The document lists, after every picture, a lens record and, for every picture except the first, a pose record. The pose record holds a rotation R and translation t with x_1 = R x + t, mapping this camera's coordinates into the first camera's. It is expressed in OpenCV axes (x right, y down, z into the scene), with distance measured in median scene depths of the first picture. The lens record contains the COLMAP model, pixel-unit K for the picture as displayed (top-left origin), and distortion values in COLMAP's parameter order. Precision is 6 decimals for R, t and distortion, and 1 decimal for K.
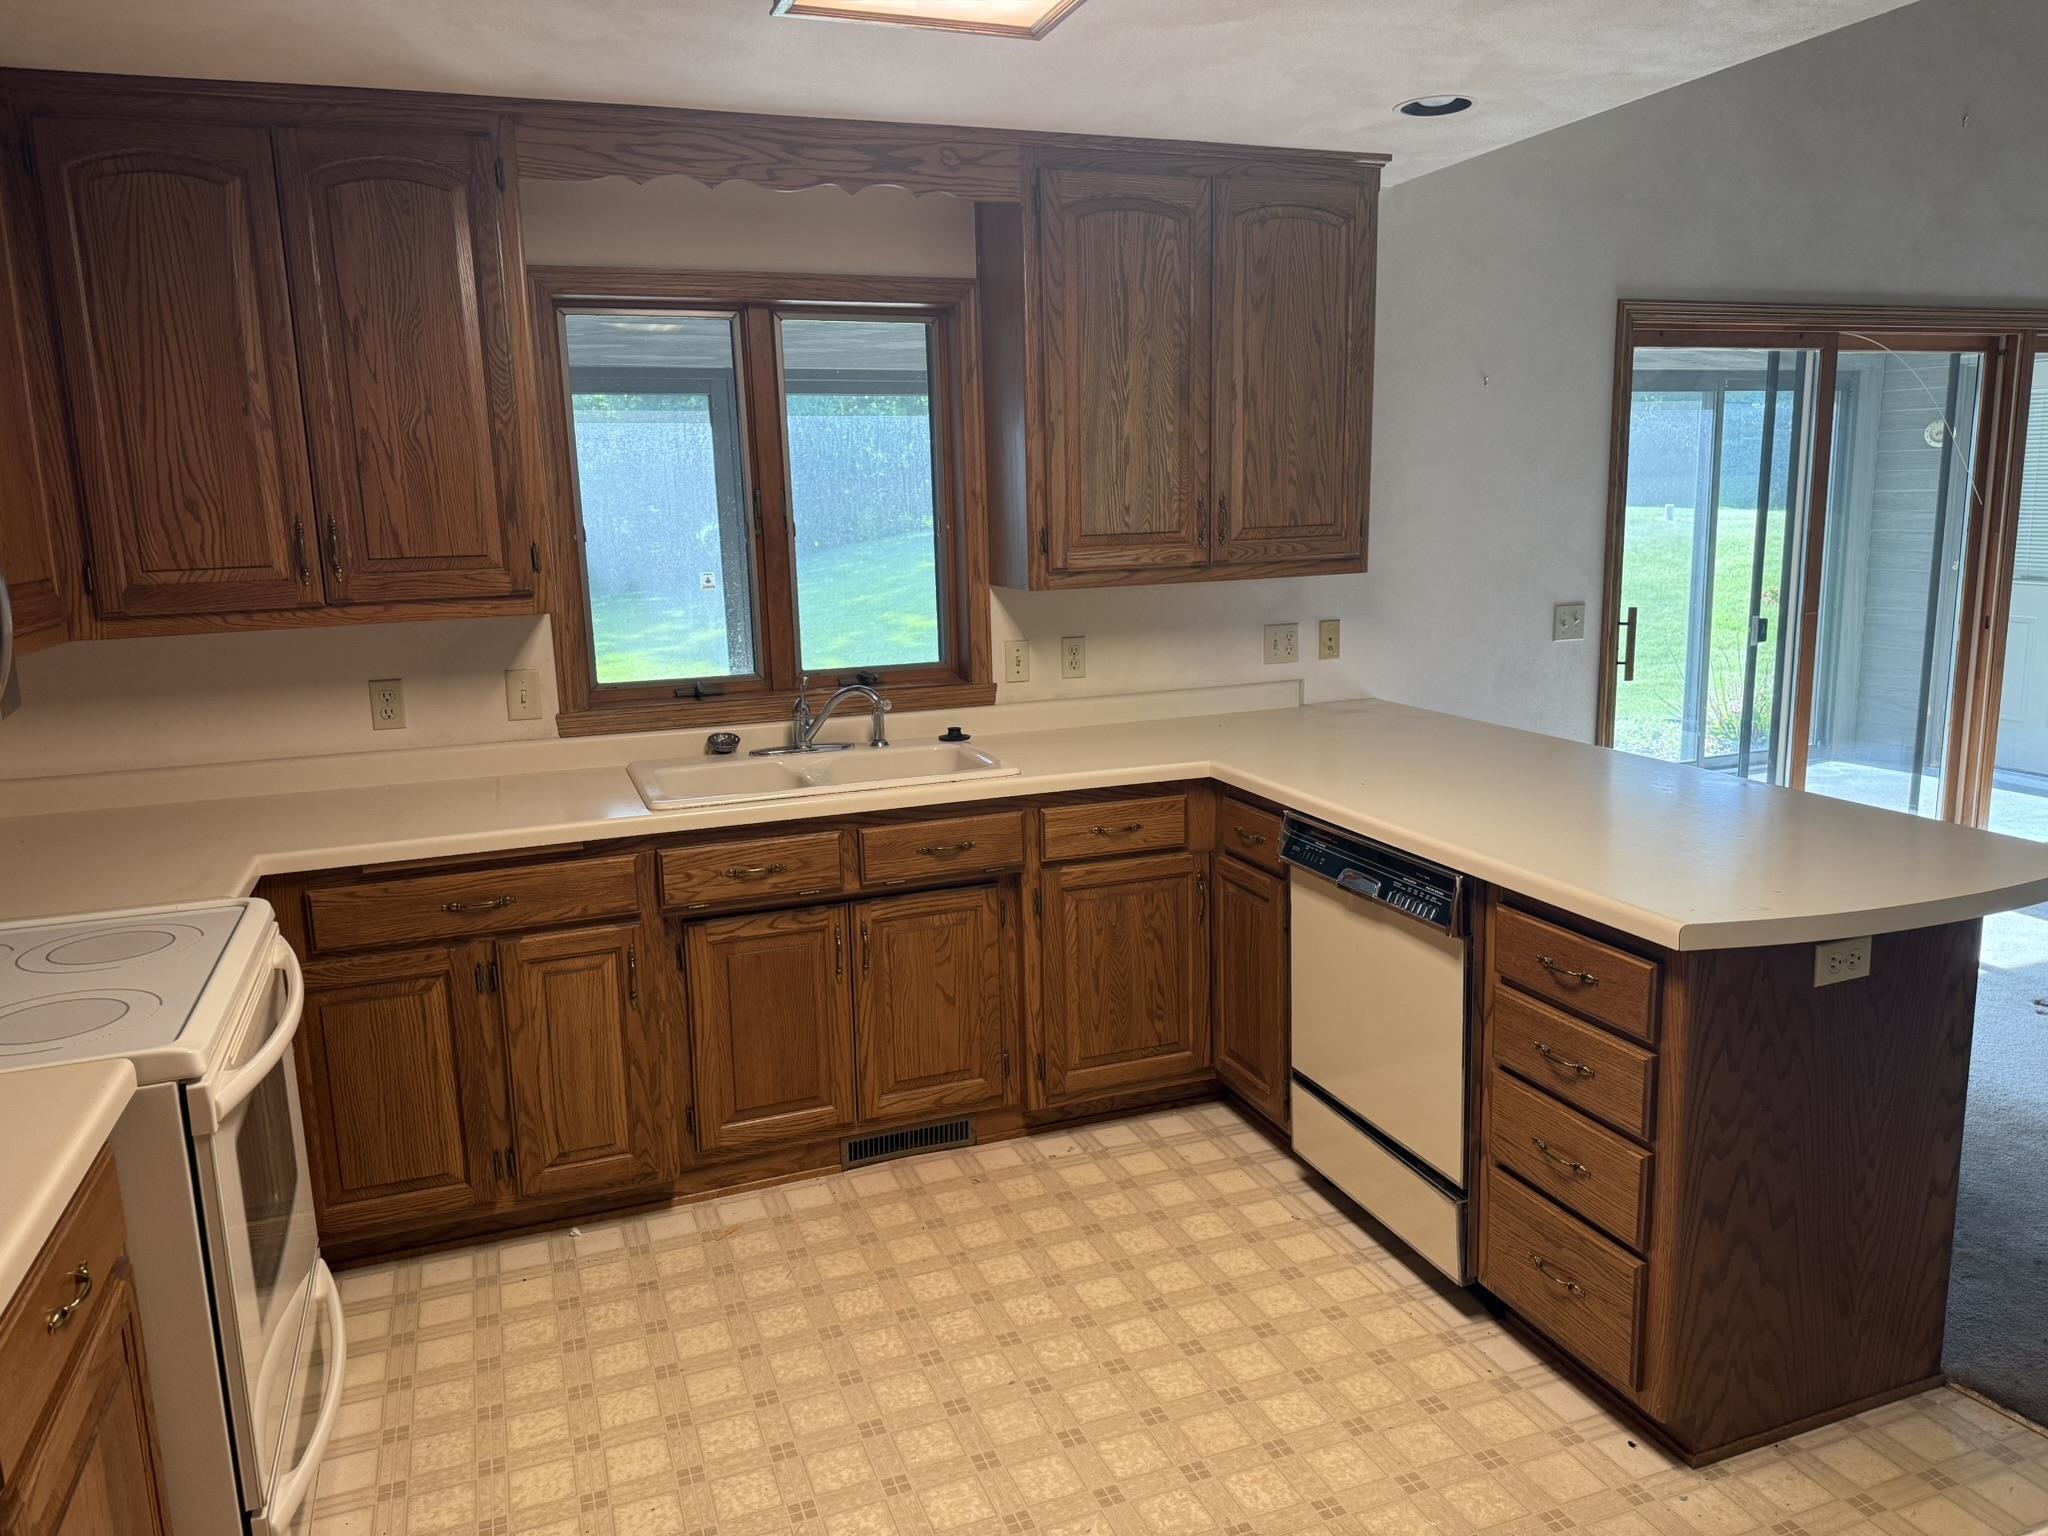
lens RADIAL K [[1421.8, 0, 1024.0], [0, 1421.8, 768.0], [0, 0, 1]] dist [0.079063, -0.088597]
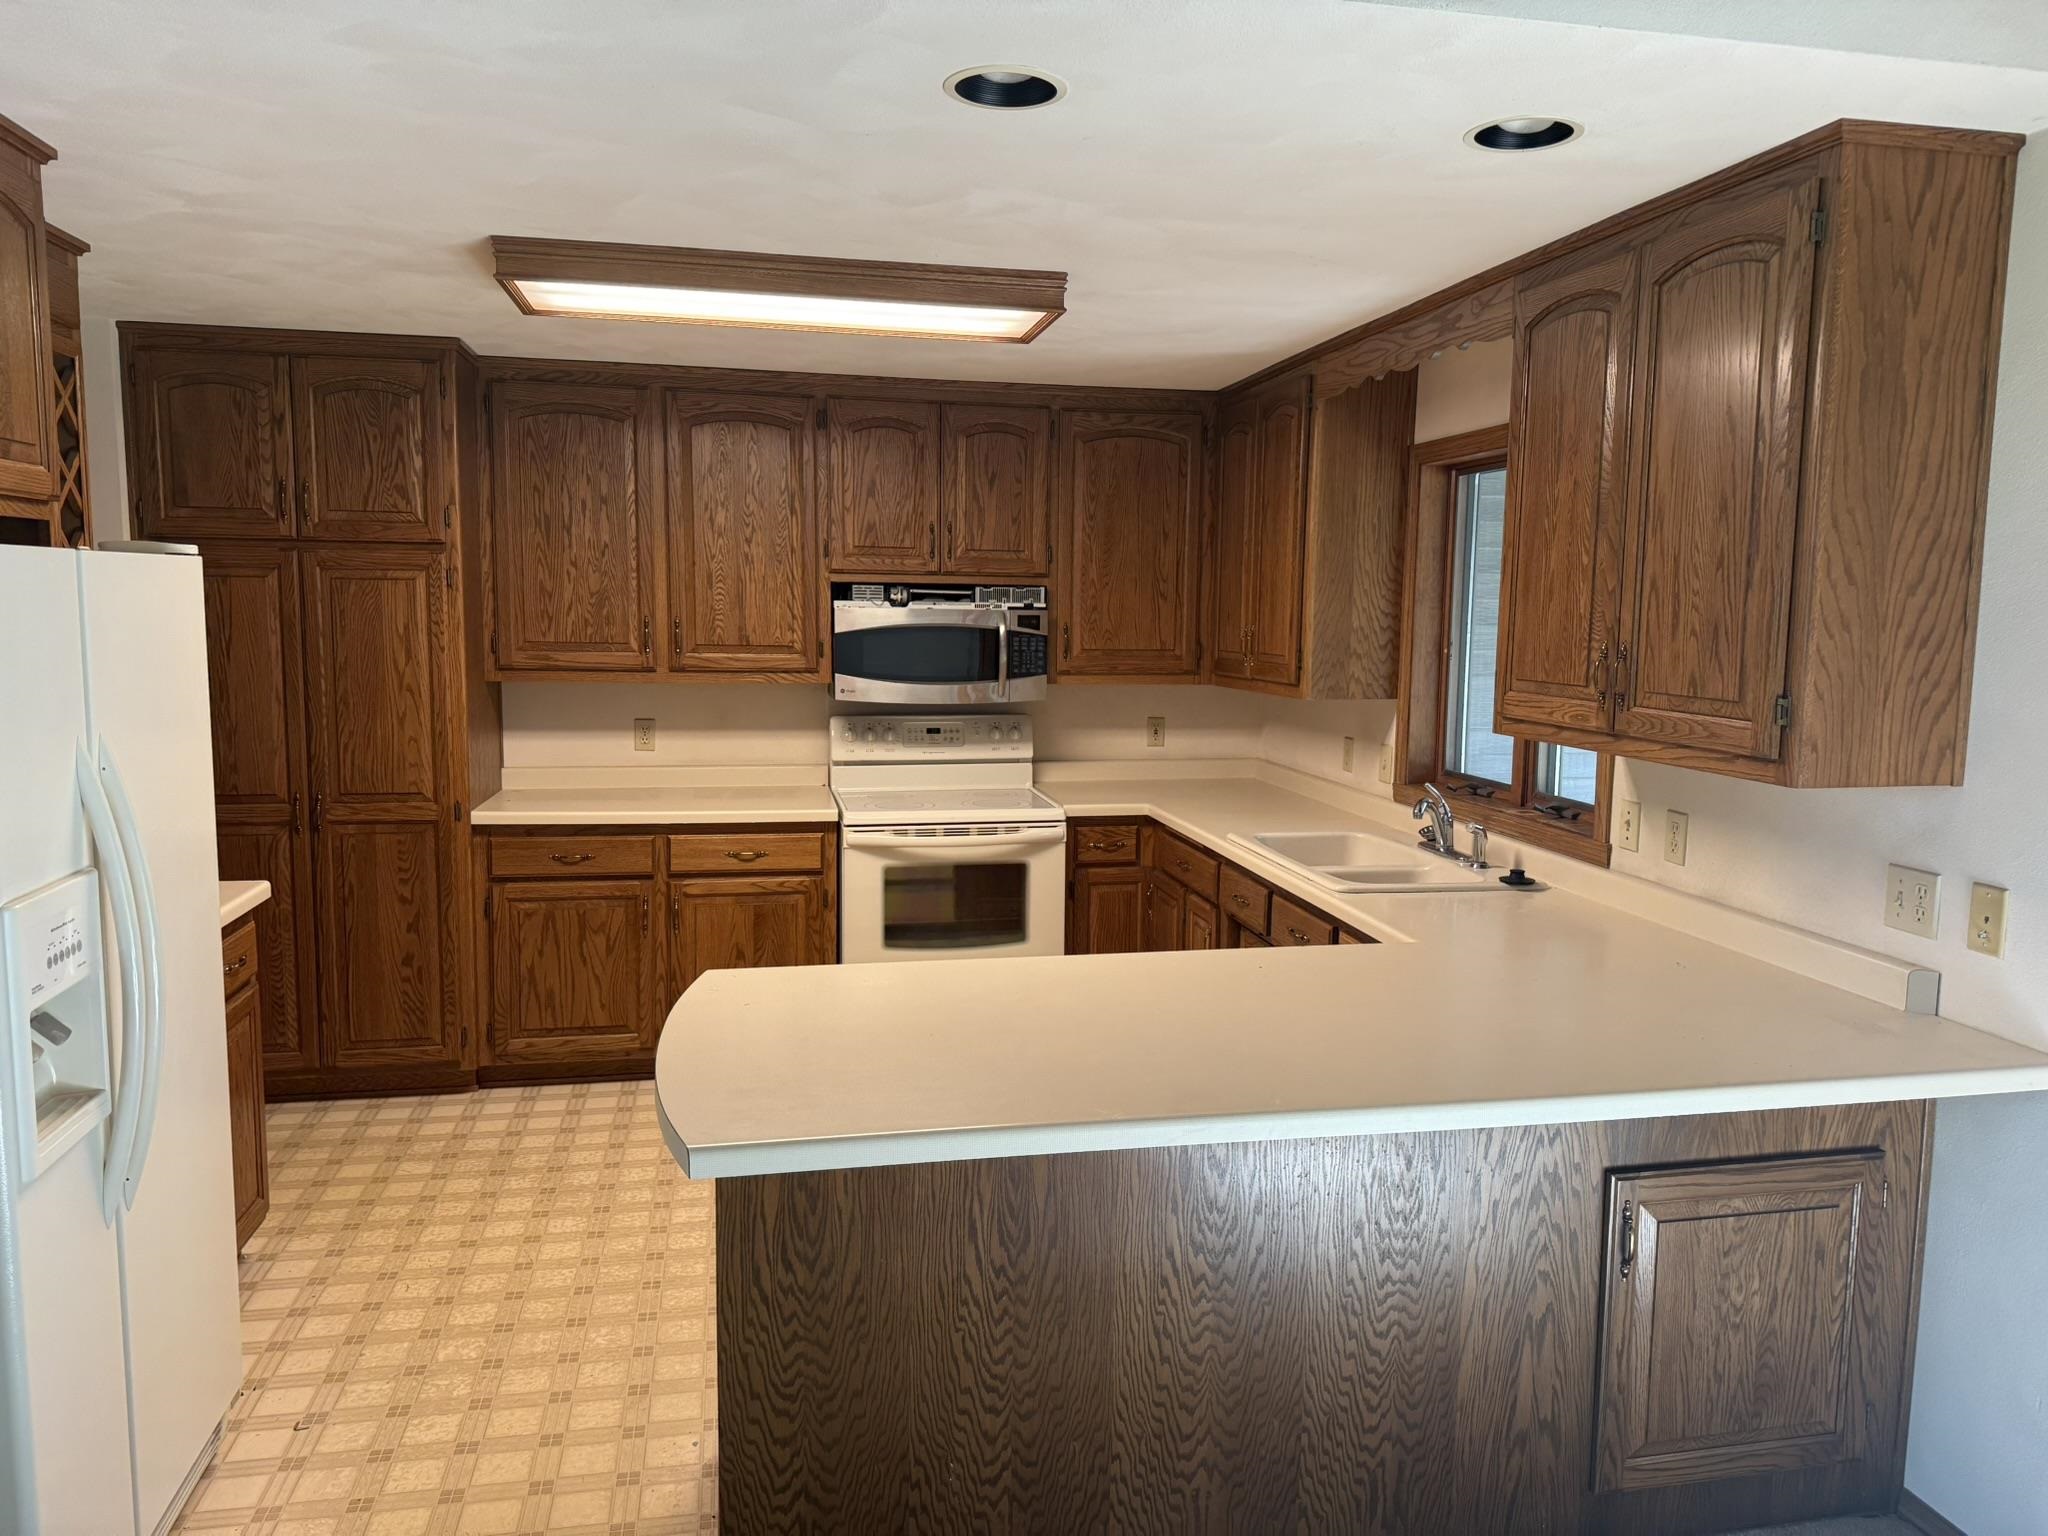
lens RADIAL K [[1448.4, 0, 1024.0], [0, 1448.4, 768.0], [0, 0, 1]] dist [0.092185, -0.172078]
pose [[-0.162775, 0.141439, -0.976473, 0.941575], [-0.193458, 0.965886, 0.172155, -0.197045], [0.967511, 0.216929, -0.129860, 0.792954]]
